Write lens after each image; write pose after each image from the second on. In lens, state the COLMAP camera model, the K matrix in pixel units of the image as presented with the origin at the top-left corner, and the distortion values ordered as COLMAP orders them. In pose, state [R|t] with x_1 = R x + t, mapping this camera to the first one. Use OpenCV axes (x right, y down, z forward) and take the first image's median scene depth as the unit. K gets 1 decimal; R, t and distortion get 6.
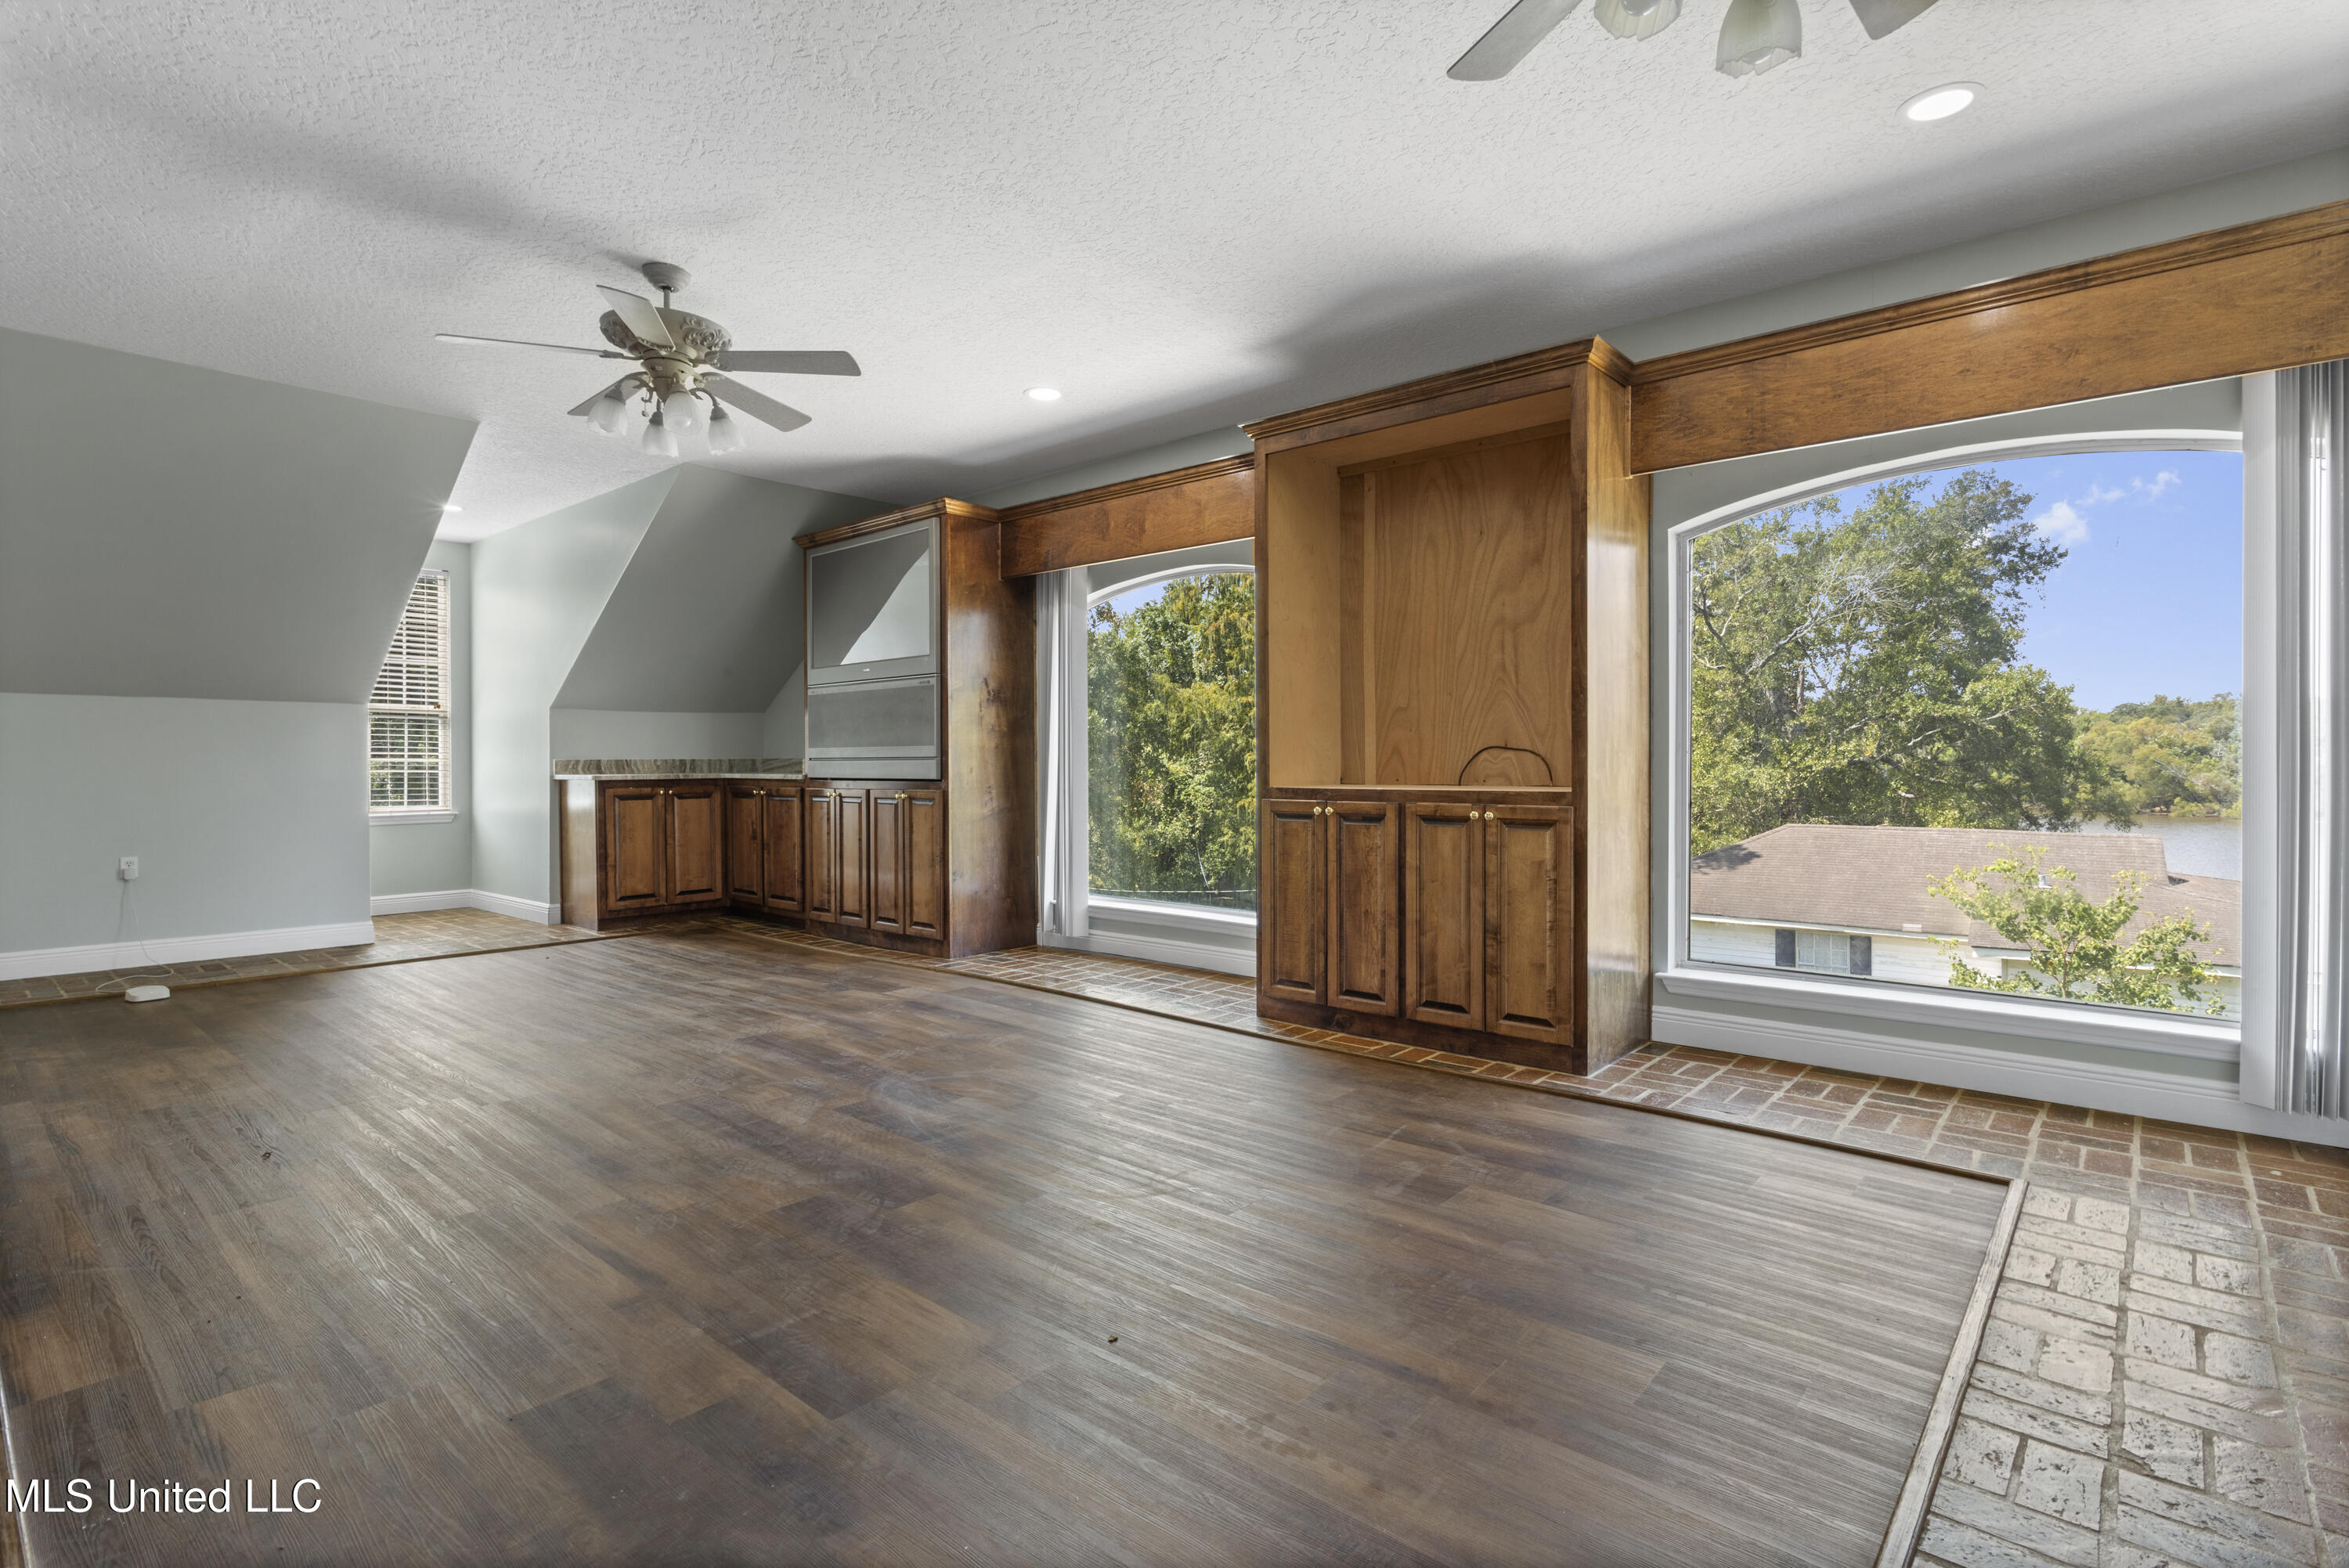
lens RADIAL K [[1111.6, 0, 1190.4], [0, 1111.6, 780.1], [0, 0, 1]] dist [-0.004521, 0.002412]
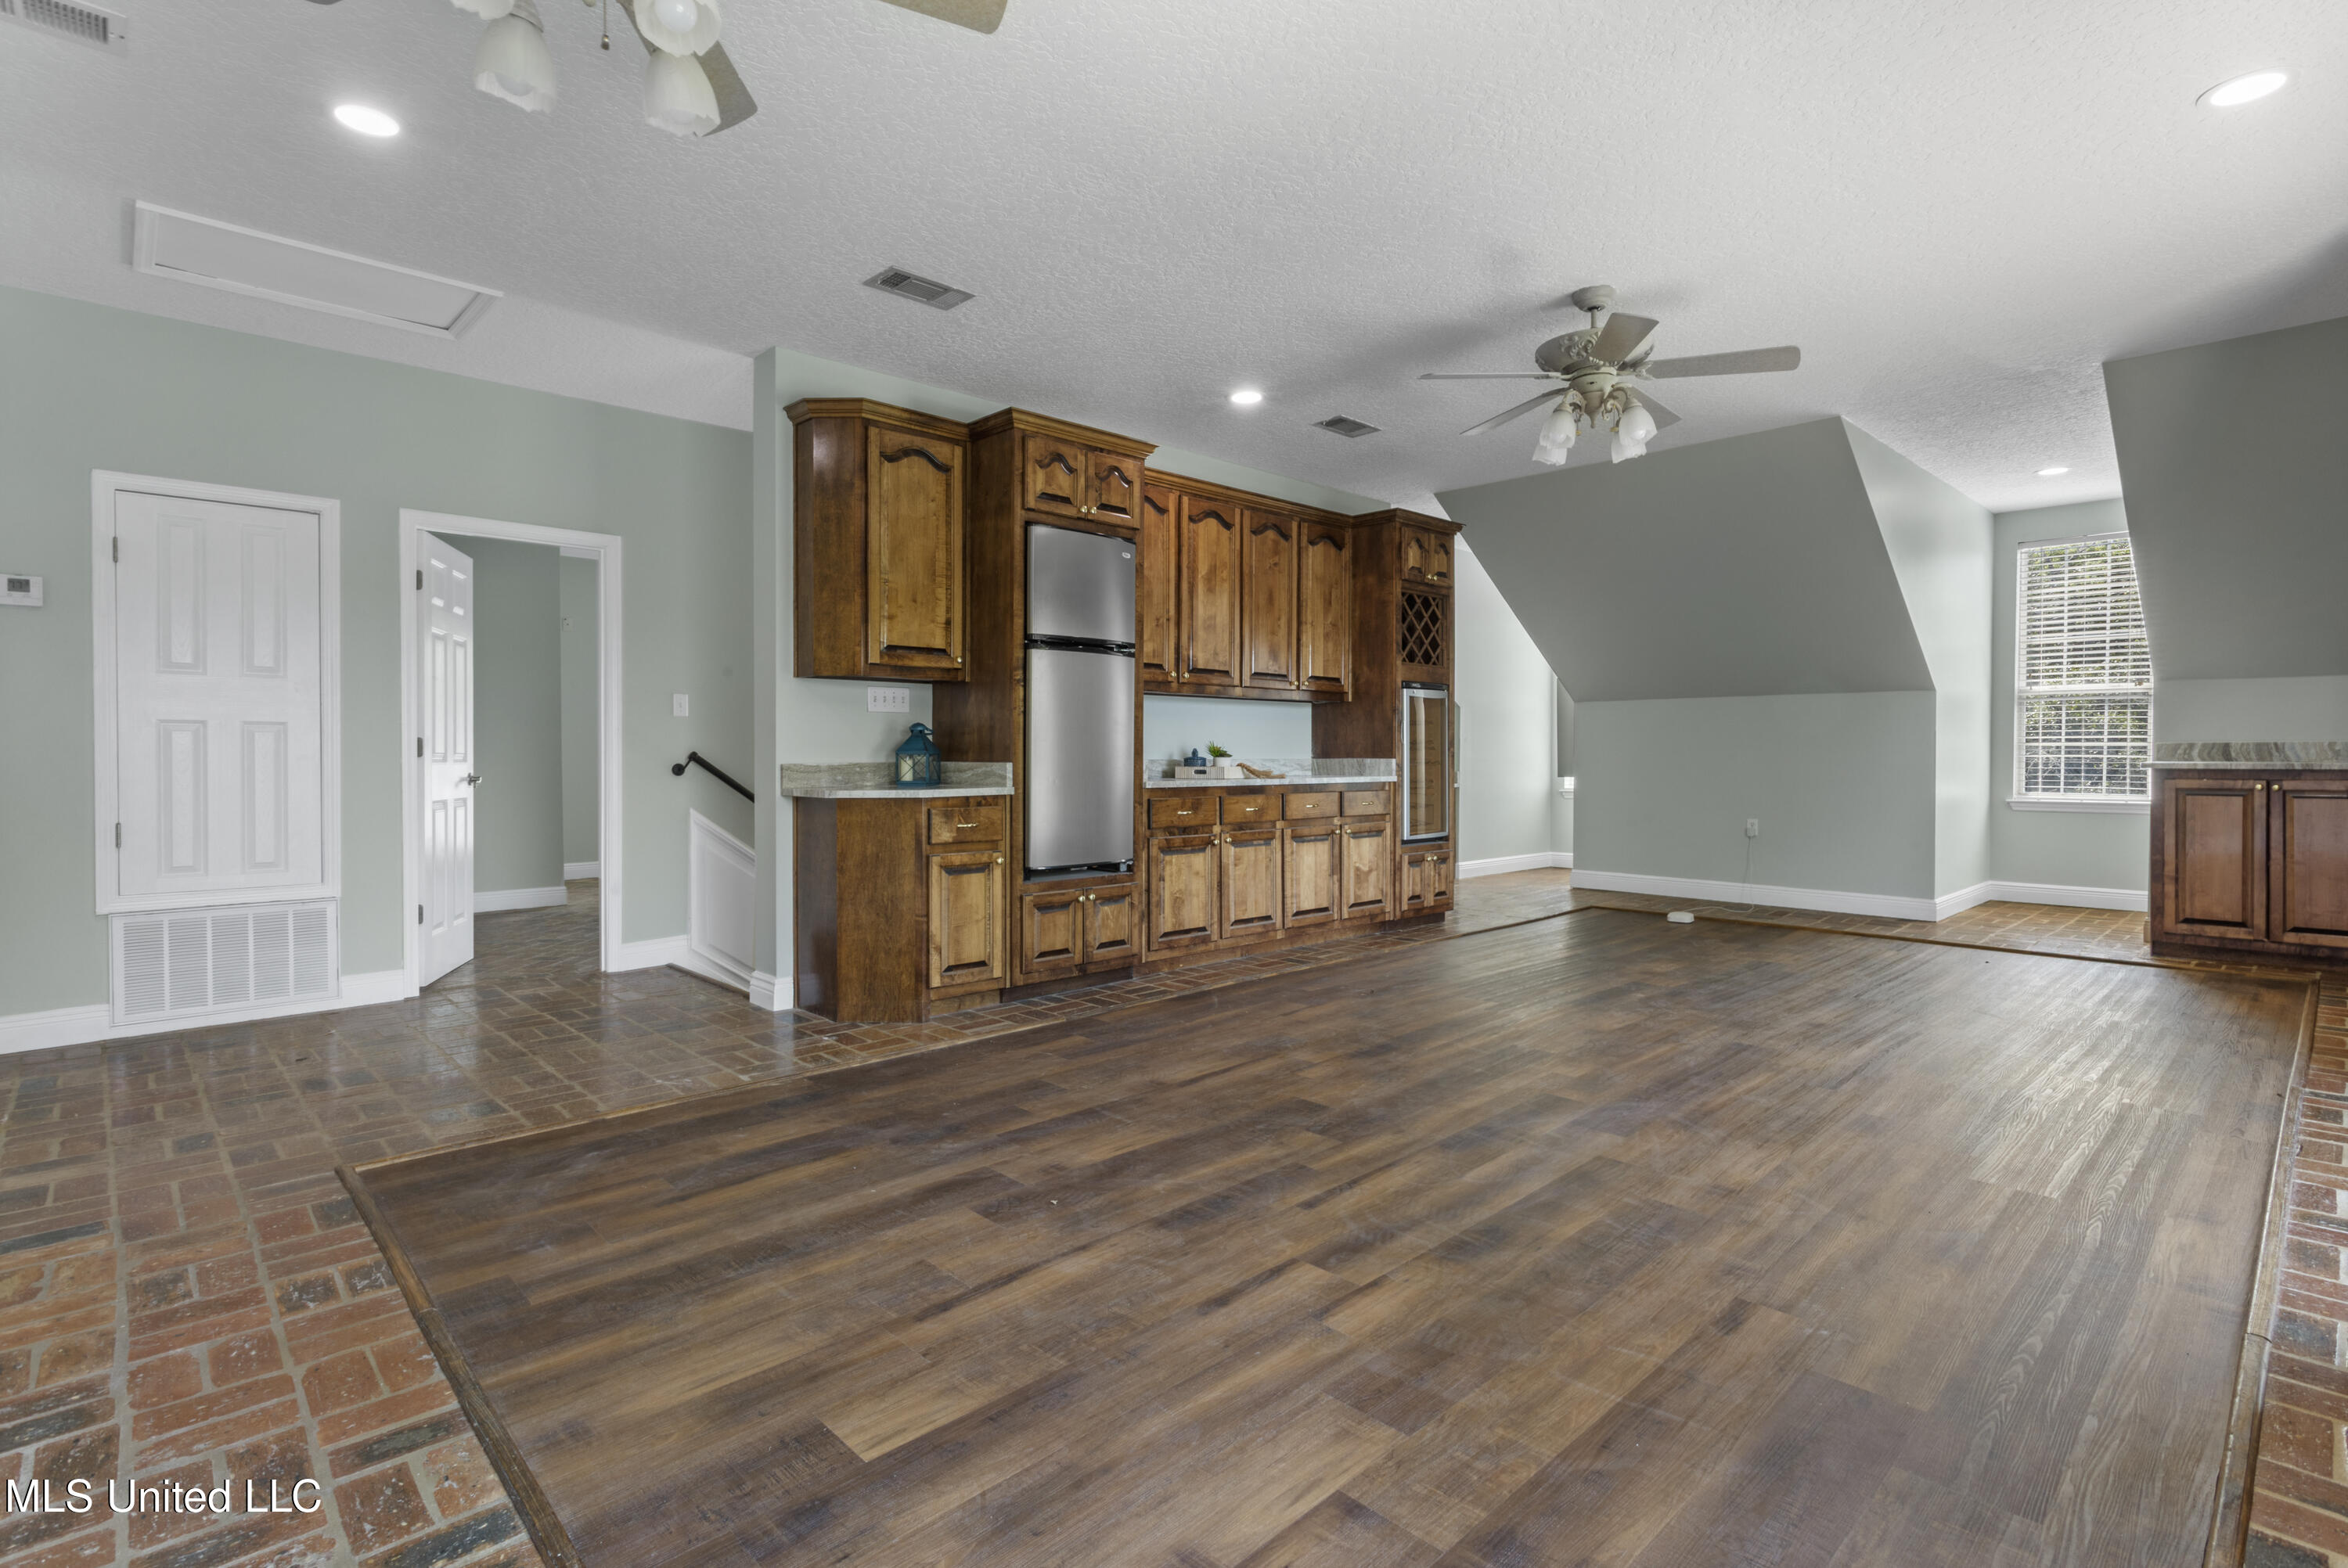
lens RADIAL K [[1111.1, 0, 1151.8], [0, 1111.1, 770.1], [0, 0, 1]] dist [-0.004521, 0.002412]
pose [[-0.096986, 0.022712, -0.995027, 0.753591], [-0.015527, 0.999583, 0.024329, -0.015859], [0.995165, 0.017810, -0.096593, 0.787135]]
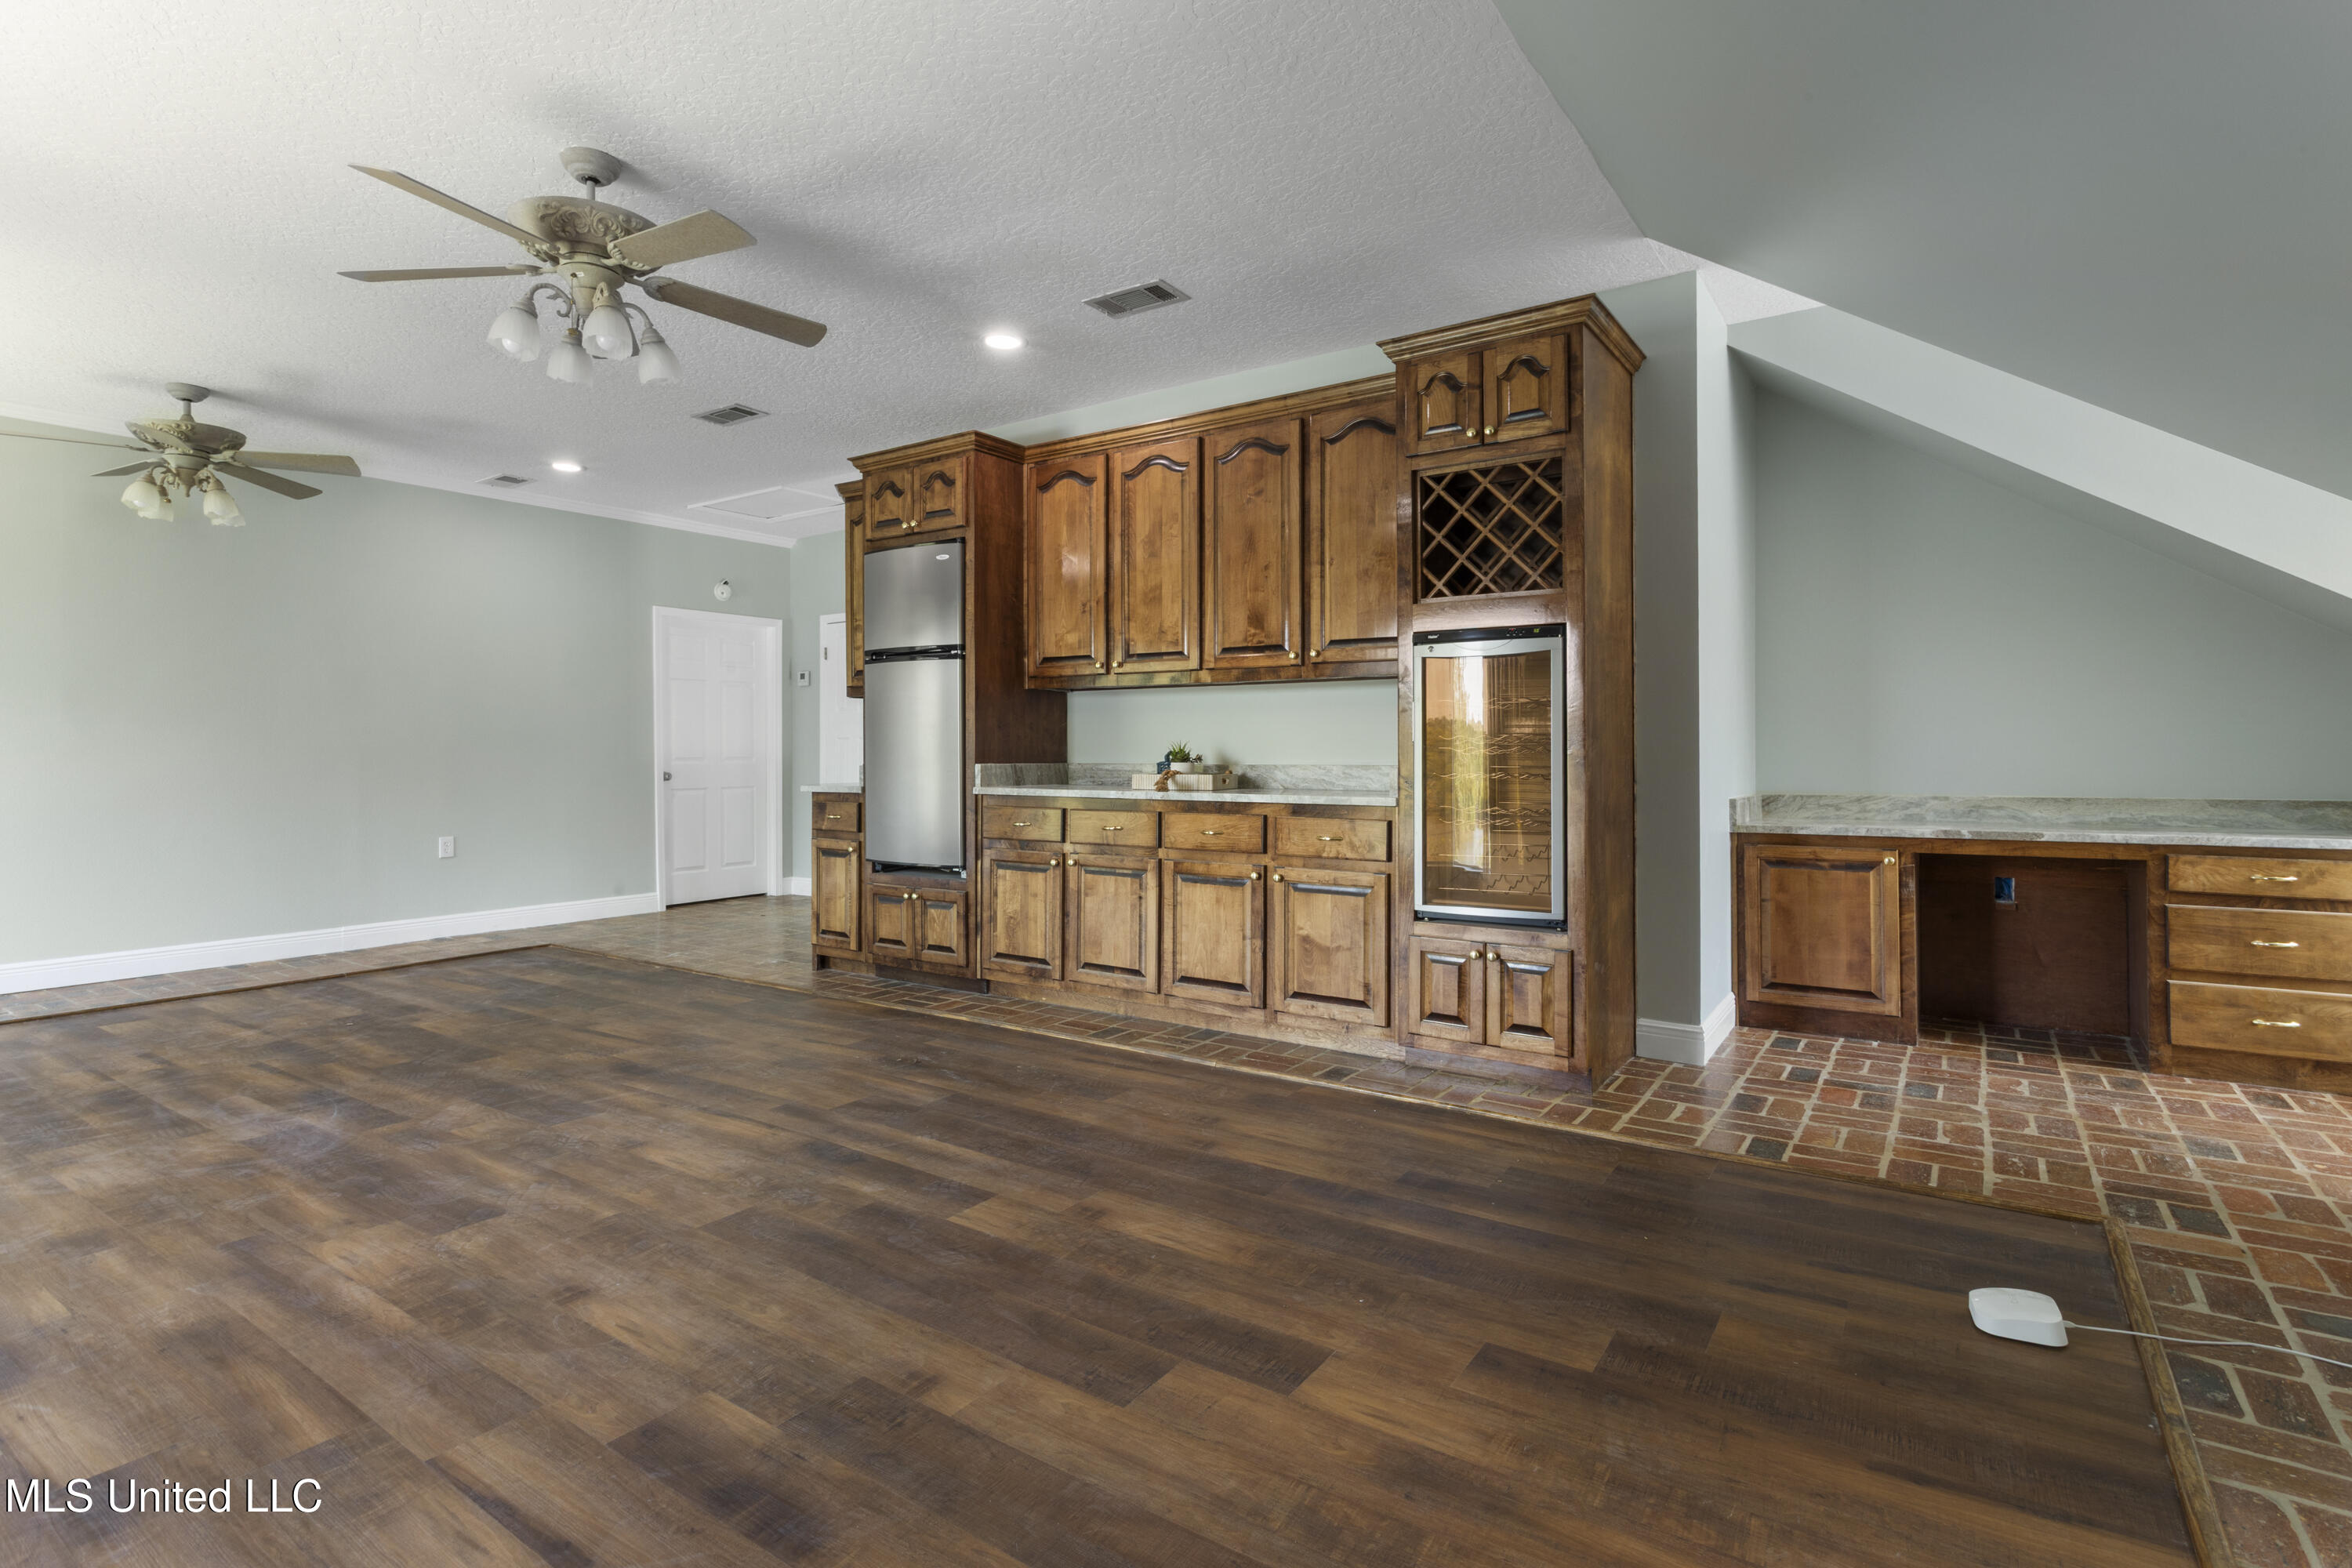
lens RADIAL K [[1113.1, 0, 1182.8], [0, 1113.1, 737.7], [0, 0, 1]] dist [-0.004521, 0.002412]
pose [[-0.991389, 0.005060, -0.130849, -0.842050], [0.004547, 0.999981, 0.004219, -0.031168], [0.130868, 0.003587, -0.991393, 2.104048]]
